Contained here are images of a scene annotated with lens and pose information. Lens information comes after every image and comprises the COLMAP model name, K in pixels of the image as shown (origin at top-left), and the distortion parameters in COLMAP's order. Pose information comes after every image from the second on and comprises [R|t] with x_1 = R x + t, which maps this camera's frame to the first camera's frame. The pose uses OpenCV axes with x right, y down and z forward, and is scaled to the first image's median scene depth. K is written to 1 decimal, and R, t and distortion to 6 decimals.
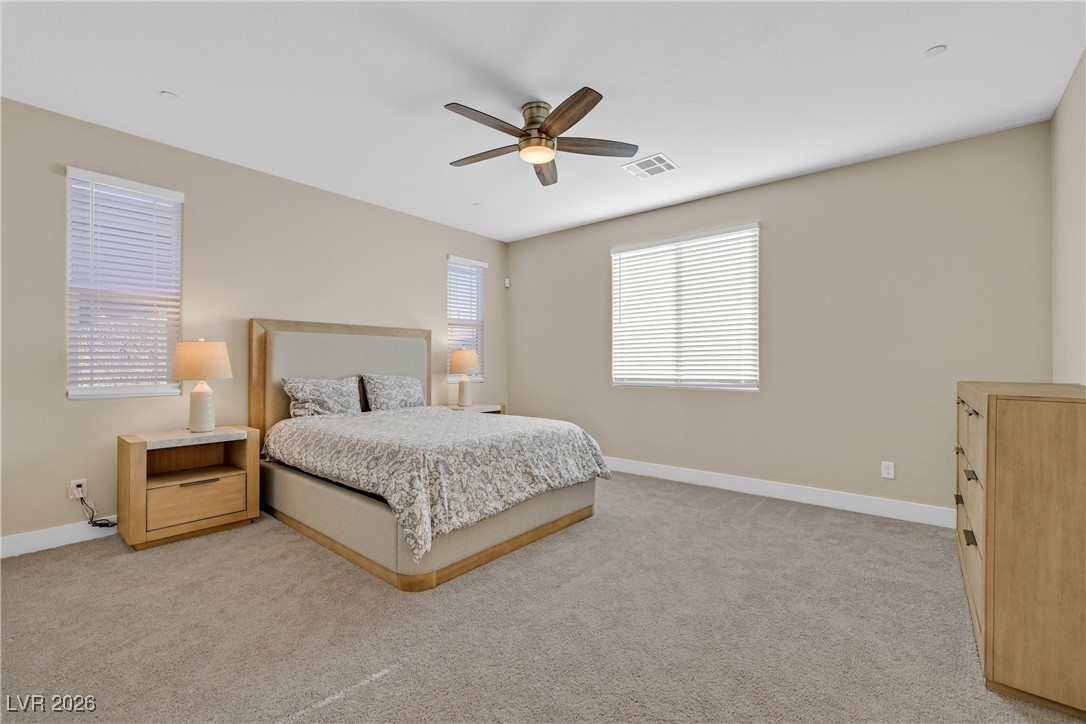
lens RADIAL K [[462.1, 0, 543.0], [0, 462.1, 362.0], [0, 0, 1]] dist [0.007867, 0.000015]
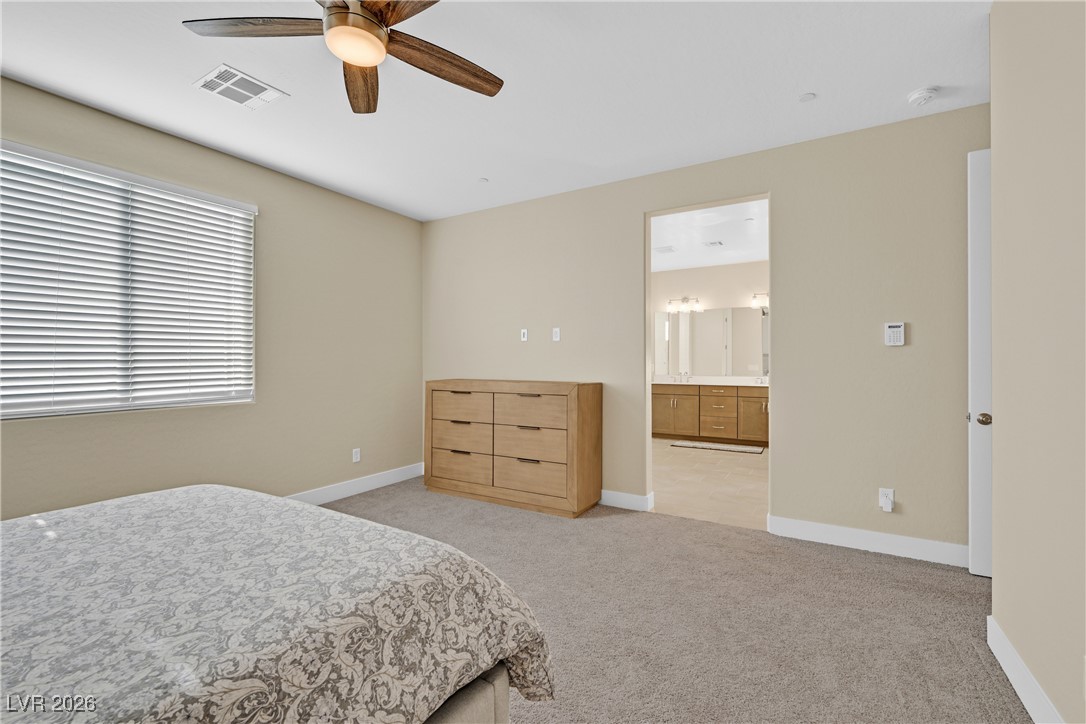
lens RADIAL K [[473.5, 0, 543.0], [0, 473.5, 362.0], [0, 0, 1]] dist [0.007657, 0.000217]
pose [[-0.151488, 0.001324, 0.988458, -0.665833], [-0.000847, 0.999999, -0.001469, -0.016528], [-0.988459, -0.001059, -0.151487, 0.812612]]
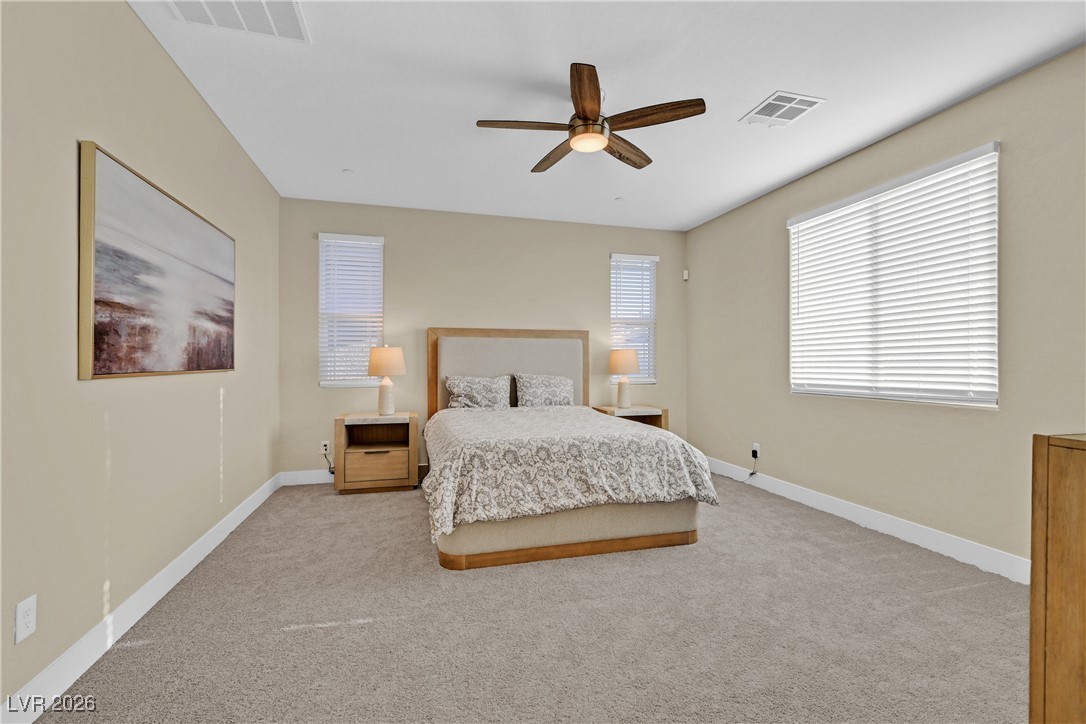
lens RADIAL K [[473.5, 0, 543.0], [0, 473.5, 362.0], [0, 0, 1]] dist [0.007657, 0.000217]
pose [[0.820986, 0.001376, -0.570946, 0.443022], [-0.000169, 0.999998, 0.002167, -0.005084], [0.570948, -0.001683, 0.820985, 0.150395]]
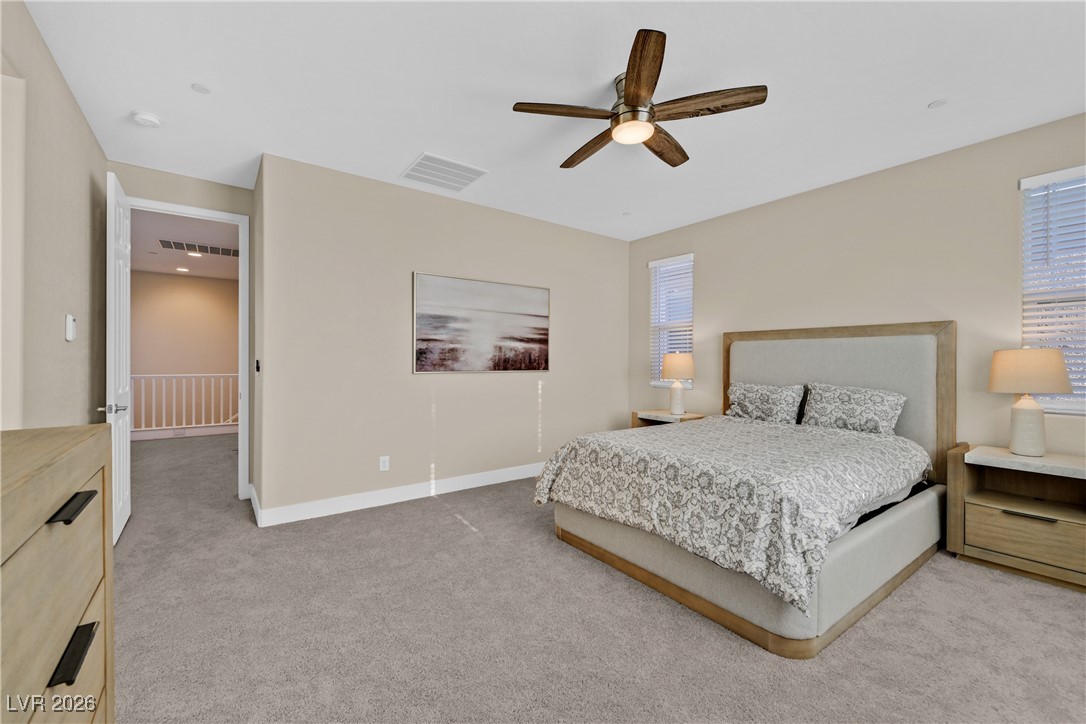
lens RADIAL K [[443.8, 0, 543.0], [0, 443.8, 362.0], [0, 0, 1]] dist [0.000302, 0.000062]
pose [[-0.245844, -0.000758, -0.969309, 0.801040], [-0.004314, 0.999991, 0.000312, -0.017145], [0.969300, 0.004258, -0.245845, 1.003009]]
